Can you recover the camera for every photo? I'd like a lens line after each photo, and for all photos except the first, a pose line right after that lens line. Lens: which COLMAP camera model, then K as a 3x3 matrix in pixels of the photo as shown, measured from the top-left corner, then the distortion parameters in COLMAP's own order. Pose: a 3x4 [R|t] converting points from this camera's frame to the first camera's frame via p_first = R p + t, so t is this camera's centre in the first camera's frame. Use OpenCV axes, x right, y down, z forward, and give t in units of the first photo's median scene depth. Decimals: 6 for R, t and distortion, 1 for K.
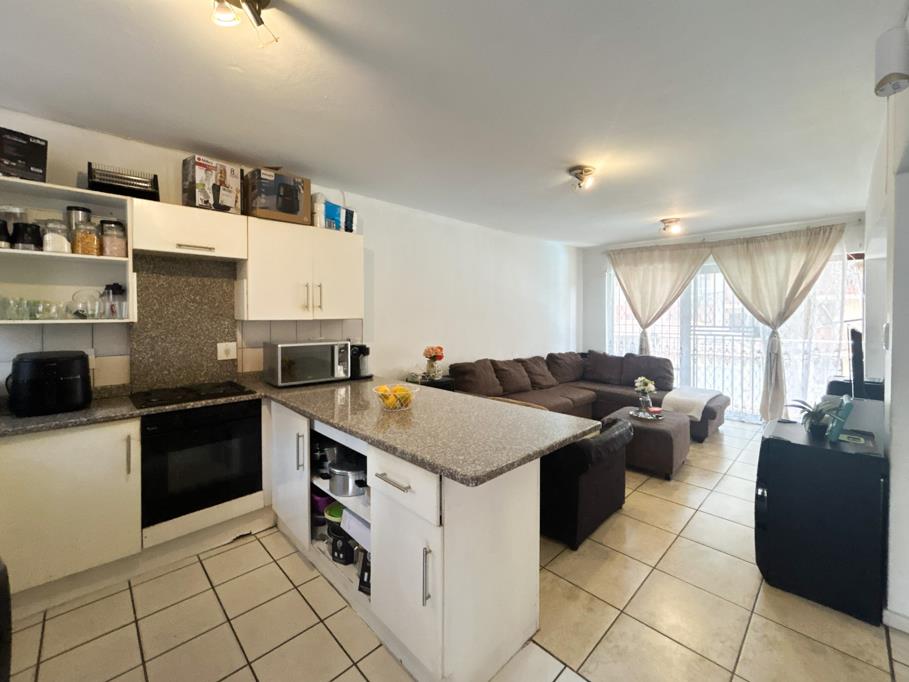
lens RADIAL K [[377.8, 0, 455.2], [0, 377.8, 320.3], [0, 0, 1]] dist [0.000431, 0.000282]
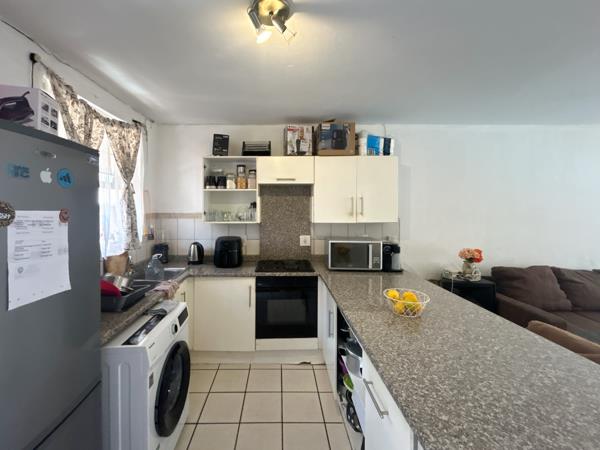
lens RADIAL K [[243.5, 0, 300.0], [0, 243.5, 203.7], [0, 0, 1]] dist [0.000454, 0.000287]
pose [[0.720072, 0.007159, -0.693863, 0.106036], [-0.009714, 0.999953, 0.000237, -0.079273], [0.693832, 0.006569, 0.720107, 0.237651]]
